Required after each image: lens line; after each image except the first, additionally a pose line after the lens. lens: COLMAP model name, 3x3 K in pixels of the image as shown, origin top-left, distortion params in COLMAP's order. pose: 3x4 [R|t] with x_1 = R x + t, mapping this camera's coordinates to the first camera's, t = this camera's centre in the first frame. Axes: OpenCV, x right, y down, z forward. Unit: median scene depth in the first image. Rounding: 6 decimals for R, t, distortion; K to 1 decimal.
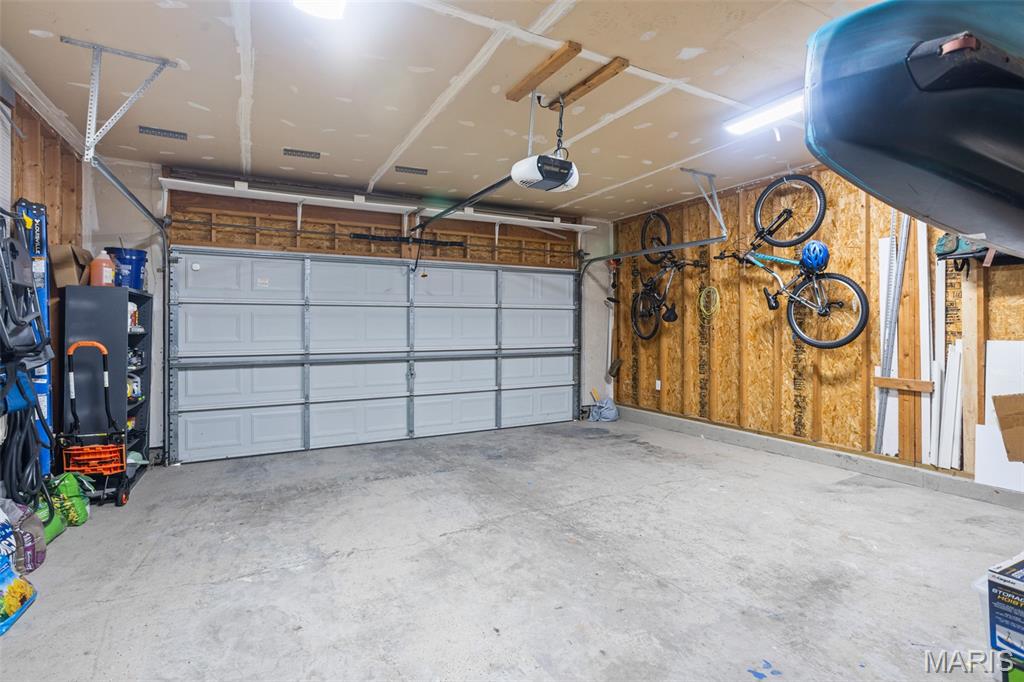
lens RADIAL K [[493.0, 0, 511.7], [0, 493.0, 332.1], [0, 0, 1]] dist [-0.041748, 0.010939]
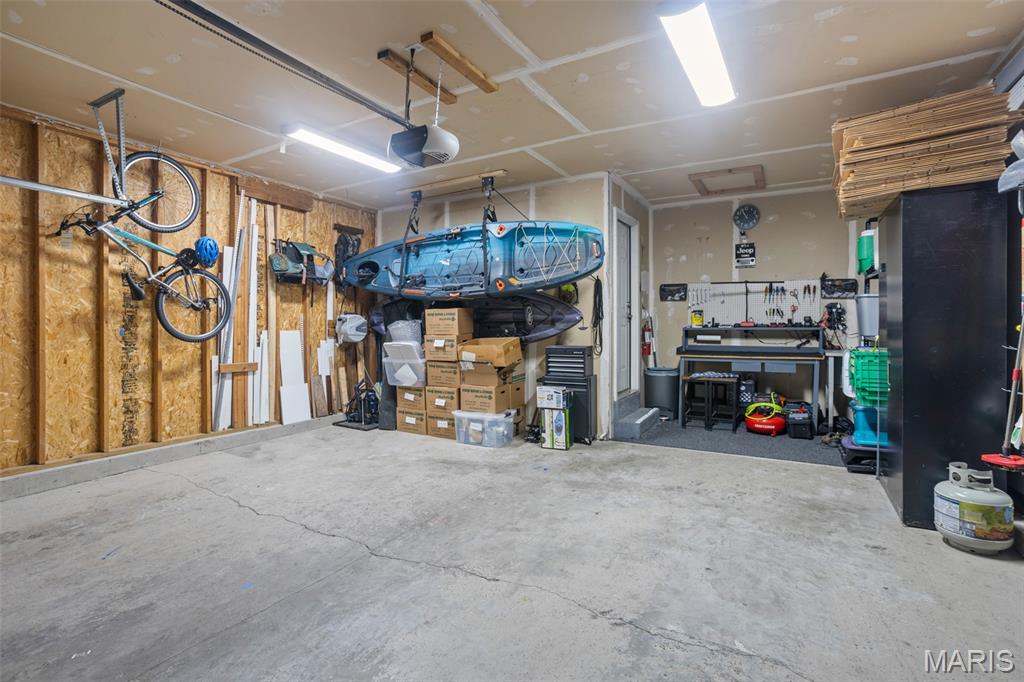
lens RADIAL K [[493.0, 0, 509.1], [0, 493.0, 336.8], [0, 0, 1]] dist [-0.041748, 0.010939]
pose [[-0.530258, -0.014091, 0.847719, -0.839498], [0.011914, 0.999639, 0.024069, 0.008837], [-0.847753, 0.022863, -0.529899, 1.439720]]
